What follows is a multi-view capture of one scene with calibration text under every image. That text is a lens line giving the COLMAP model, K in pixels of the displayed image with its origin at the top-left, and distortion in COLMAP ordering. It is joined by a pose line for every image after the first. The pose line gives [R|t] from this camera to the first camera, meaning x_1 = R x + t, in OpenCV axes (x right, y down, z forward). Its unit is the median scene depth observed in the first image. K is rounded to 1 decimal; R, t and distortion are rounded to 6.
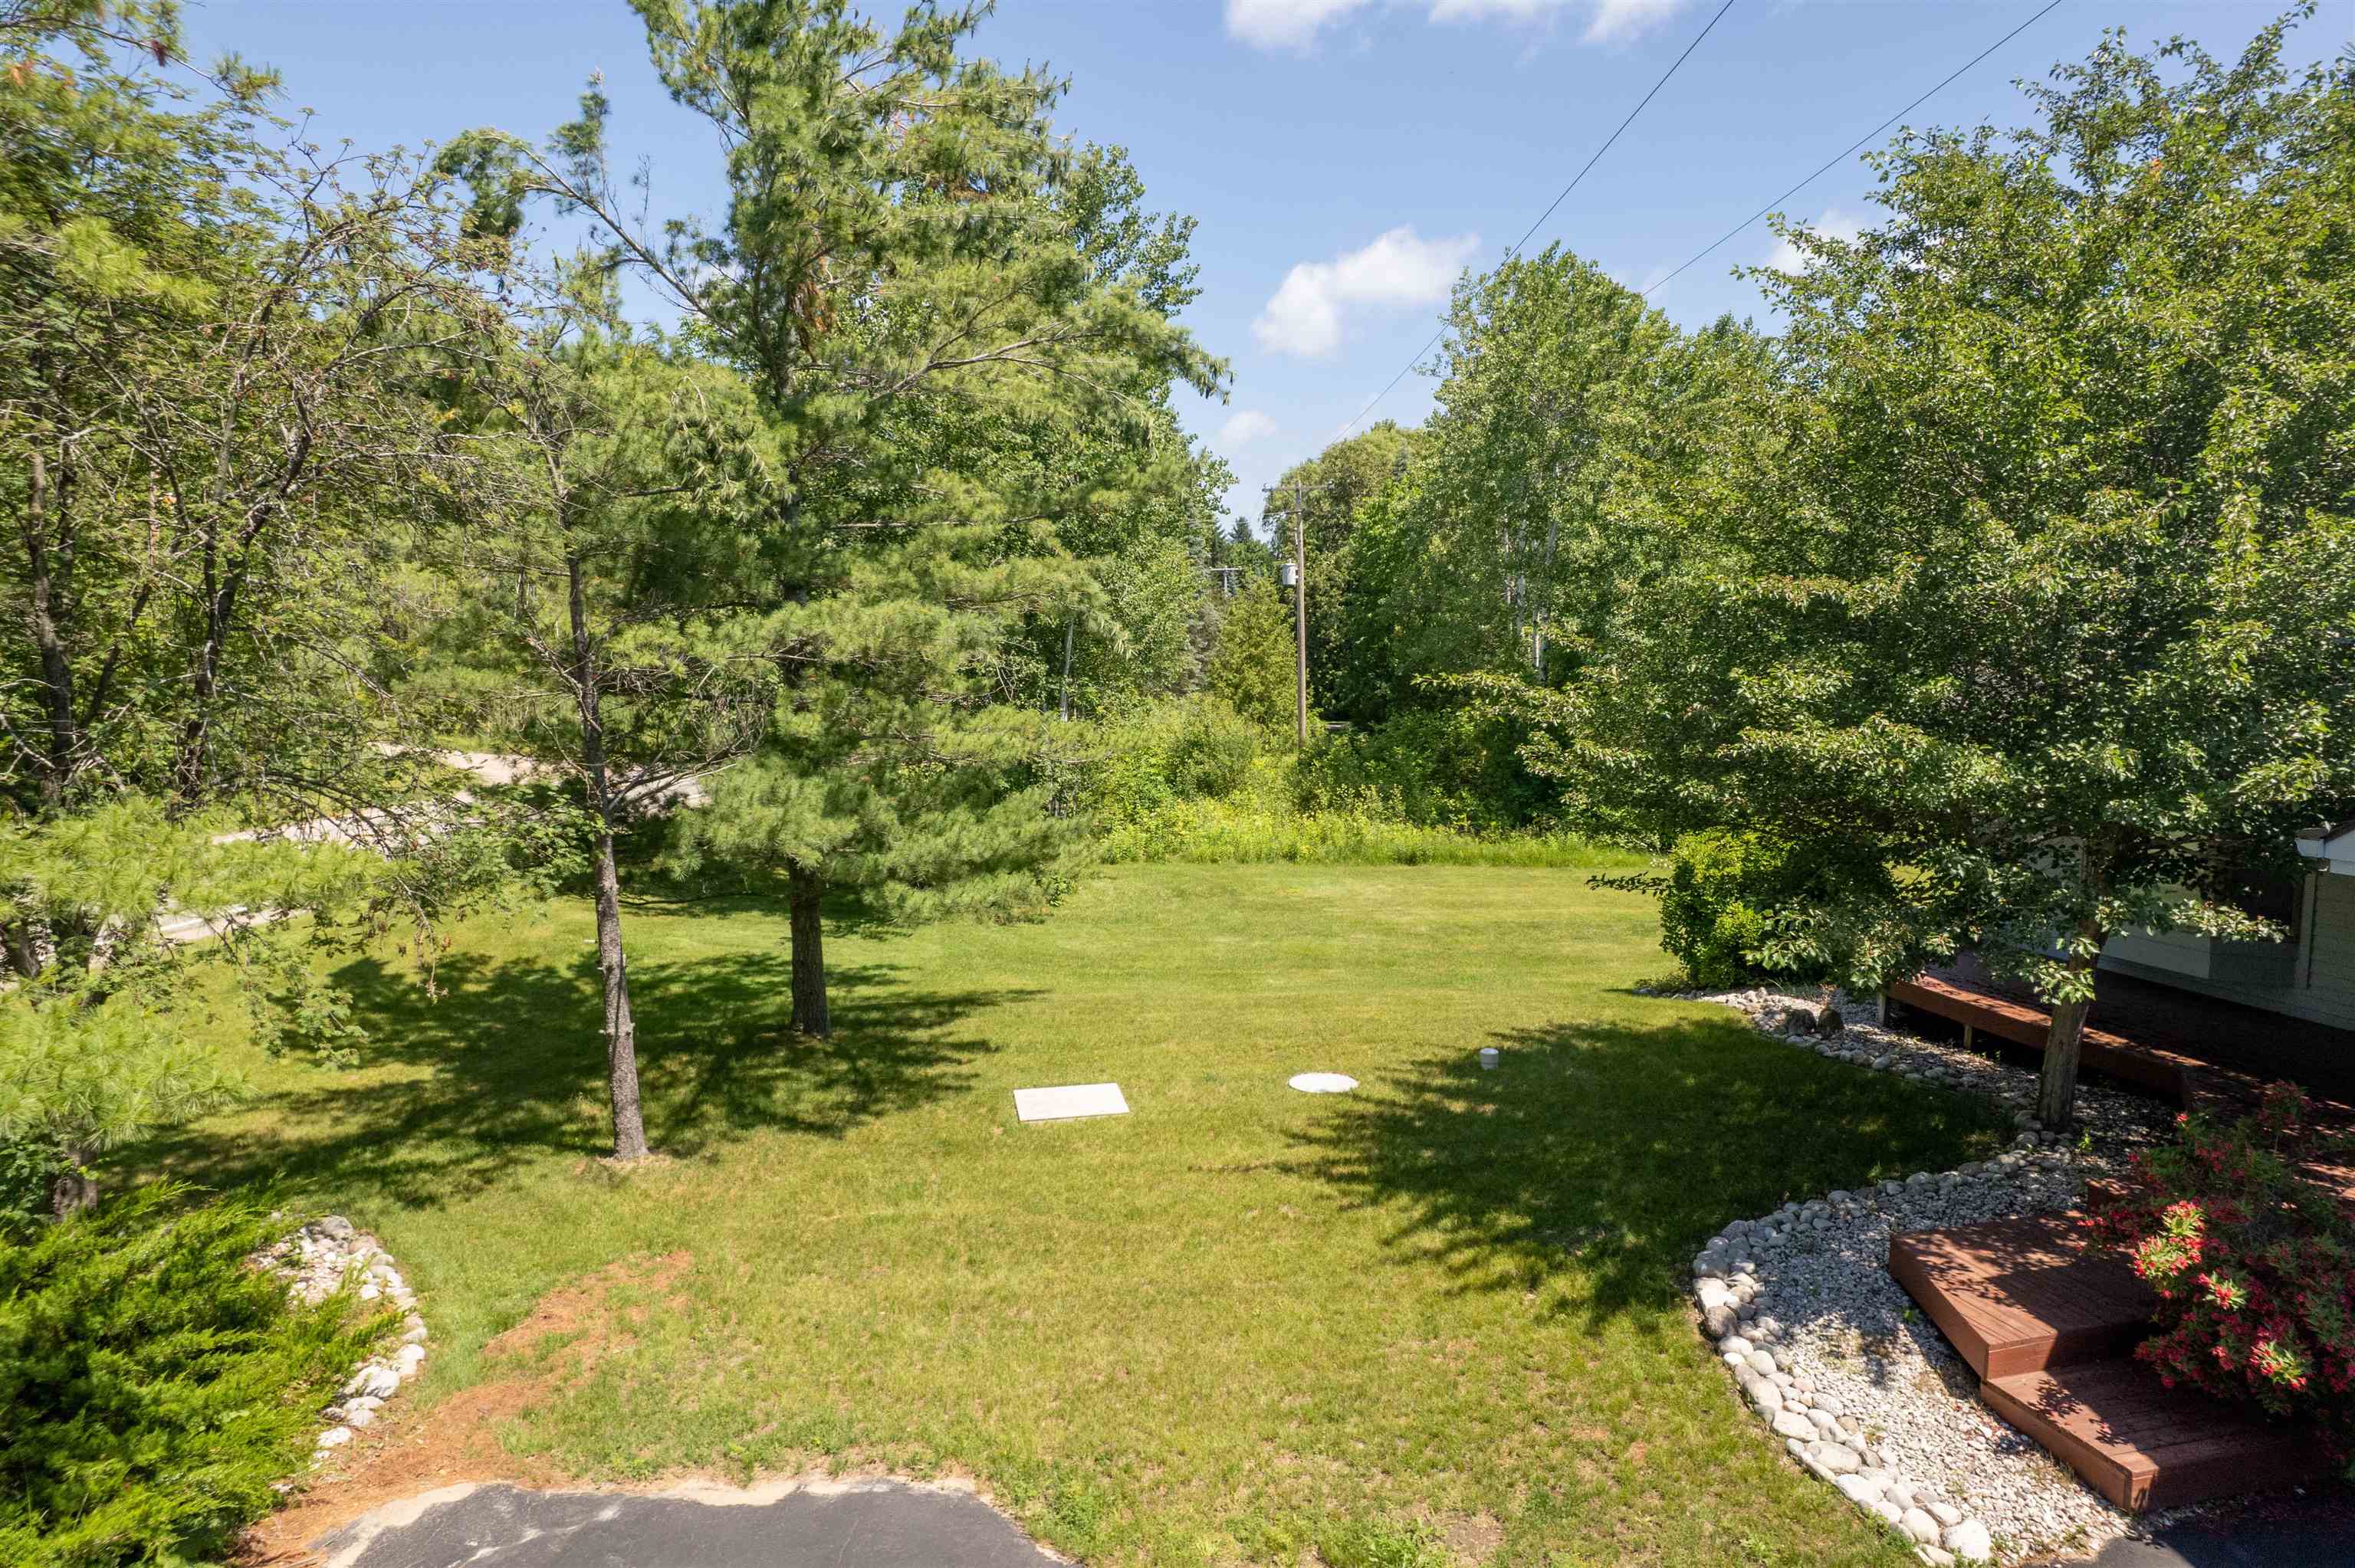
lens RADIAL K [[1560.9, 0, 1177.5], [0, 1560.9, 784.0], [0, 0, 1]] dist [-0.019258, -0.000727]
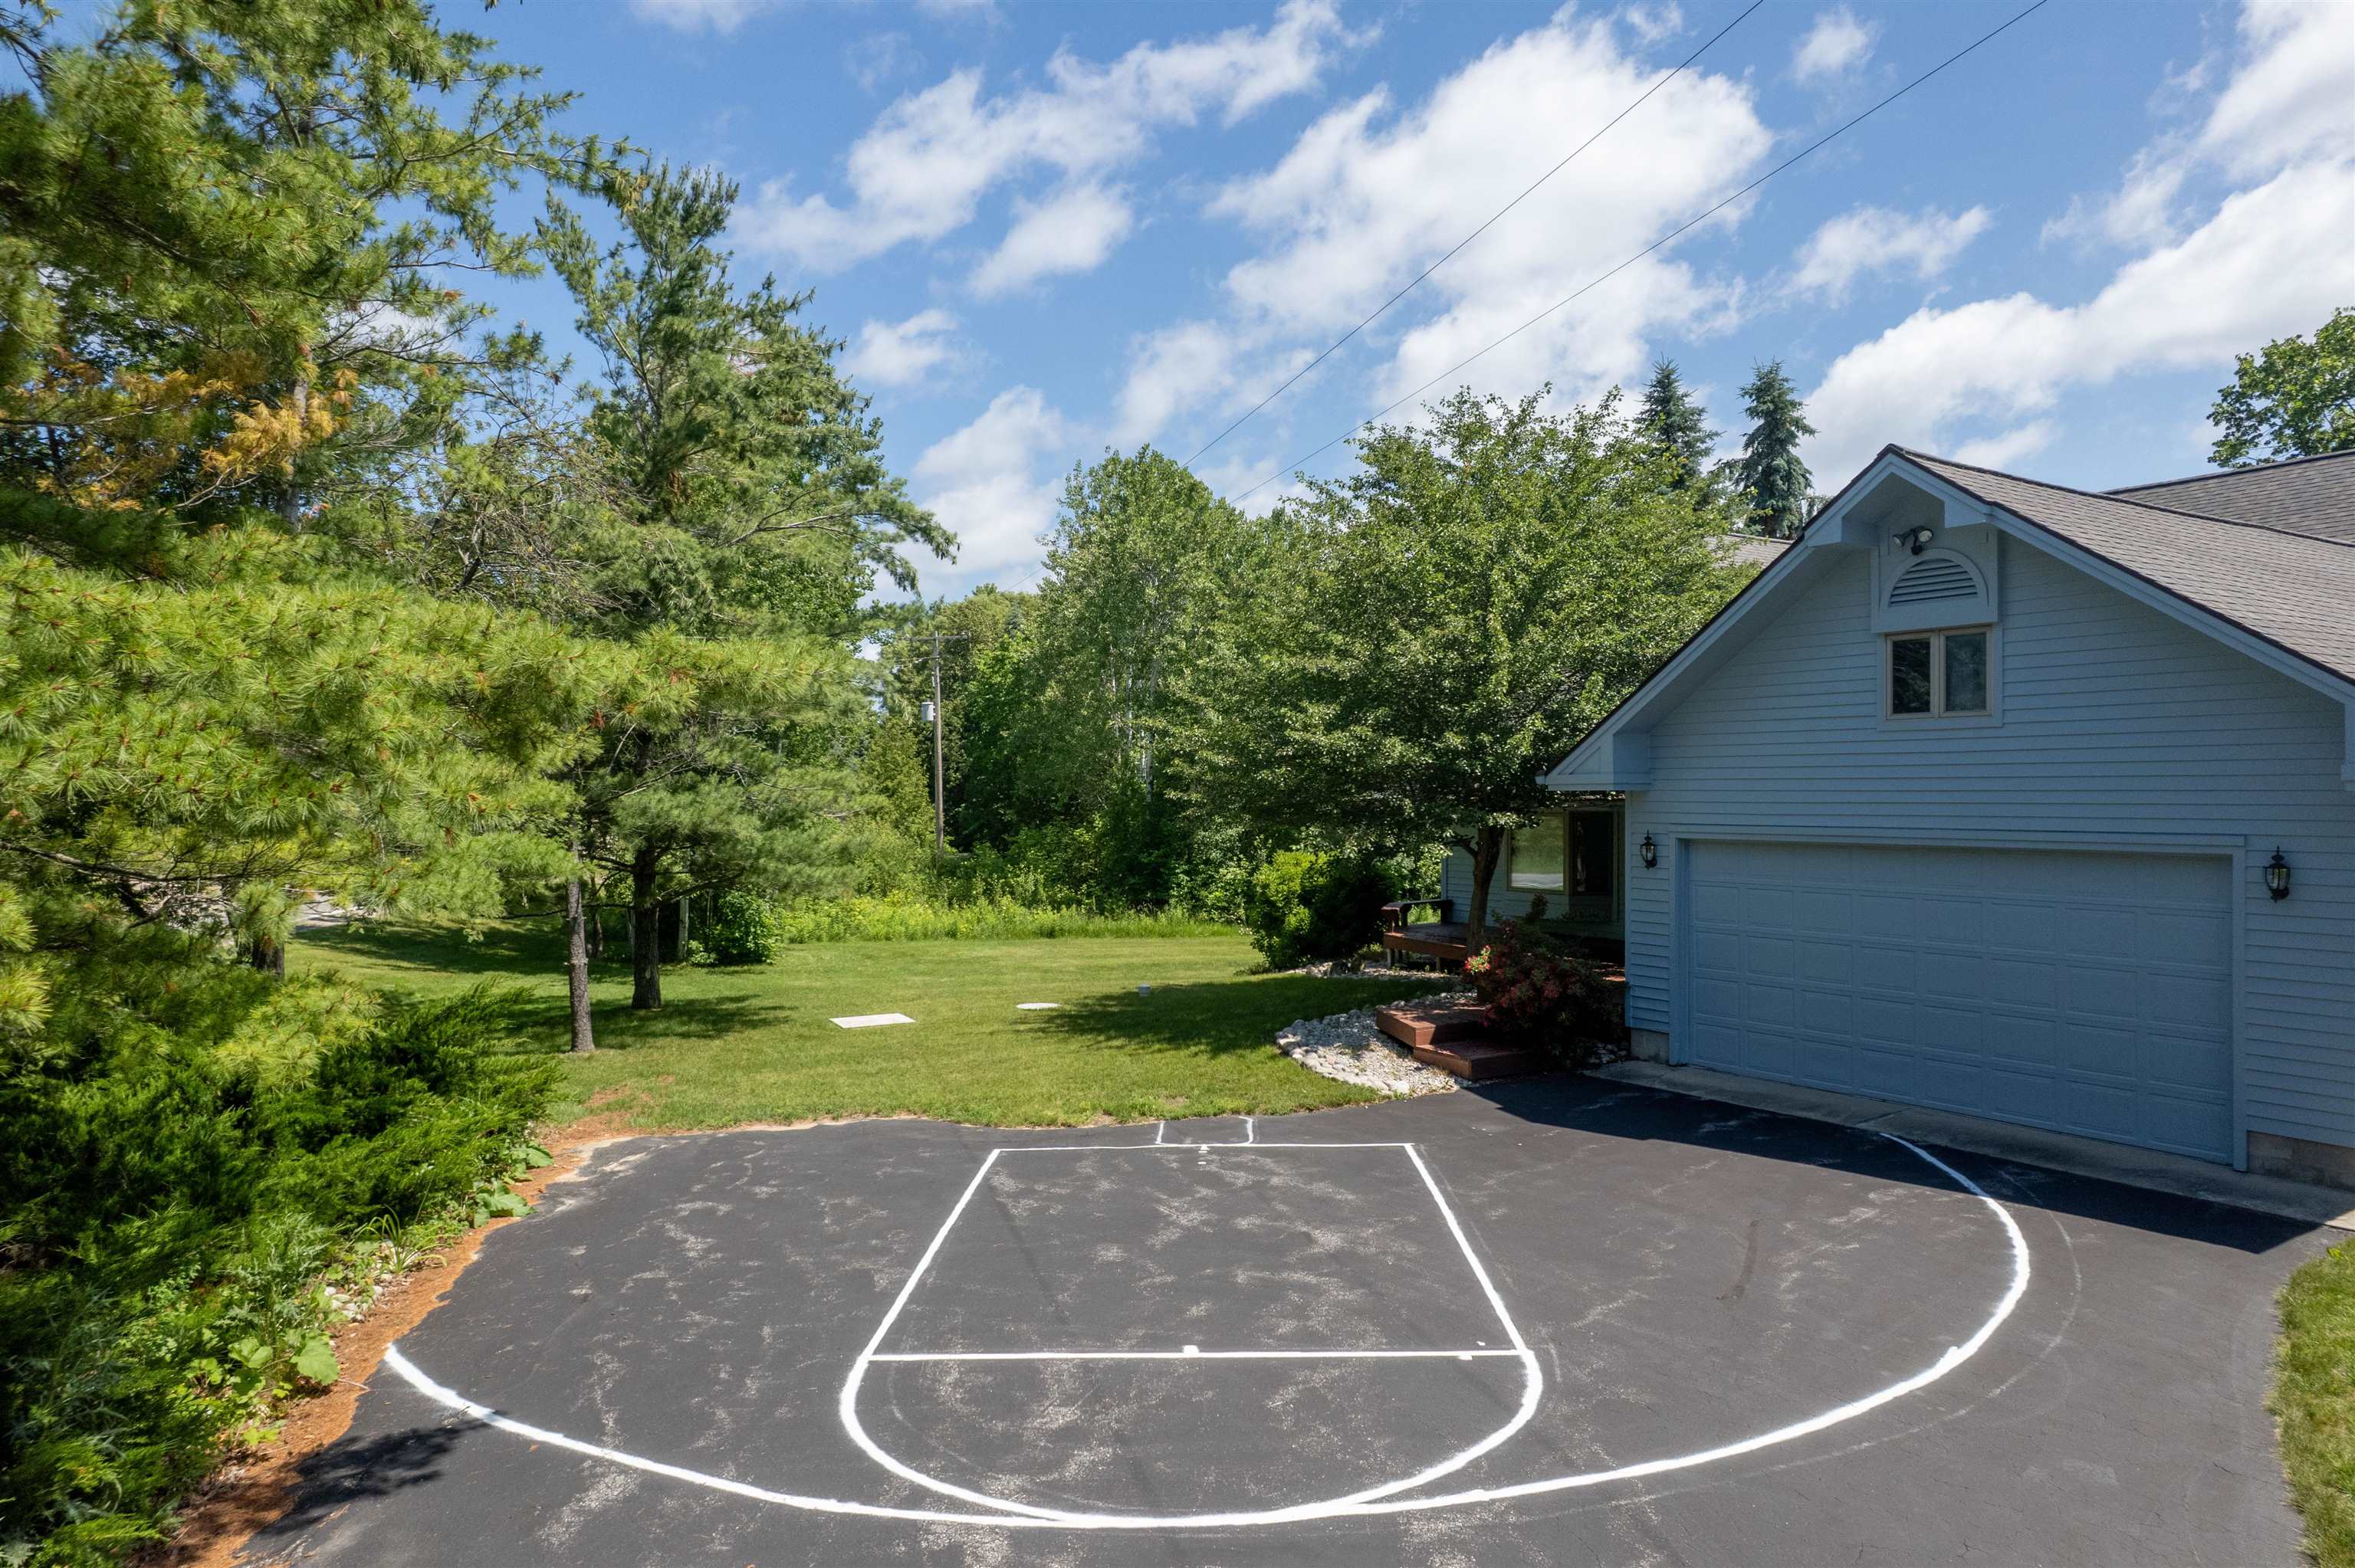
lens RADIAL K [[1560.9, 0, 1177.5], [0, 1560.9, 784.0], [0, 0, 1]] dist [-0.019258, -0.000727]
pose [[0.966051, 0.000391, 0.258352, -0.164902], [0.026211, 0.994691, -0.099516, 0.130185], [-0.257019, 0.102909, 0.960912, -0.499929]]
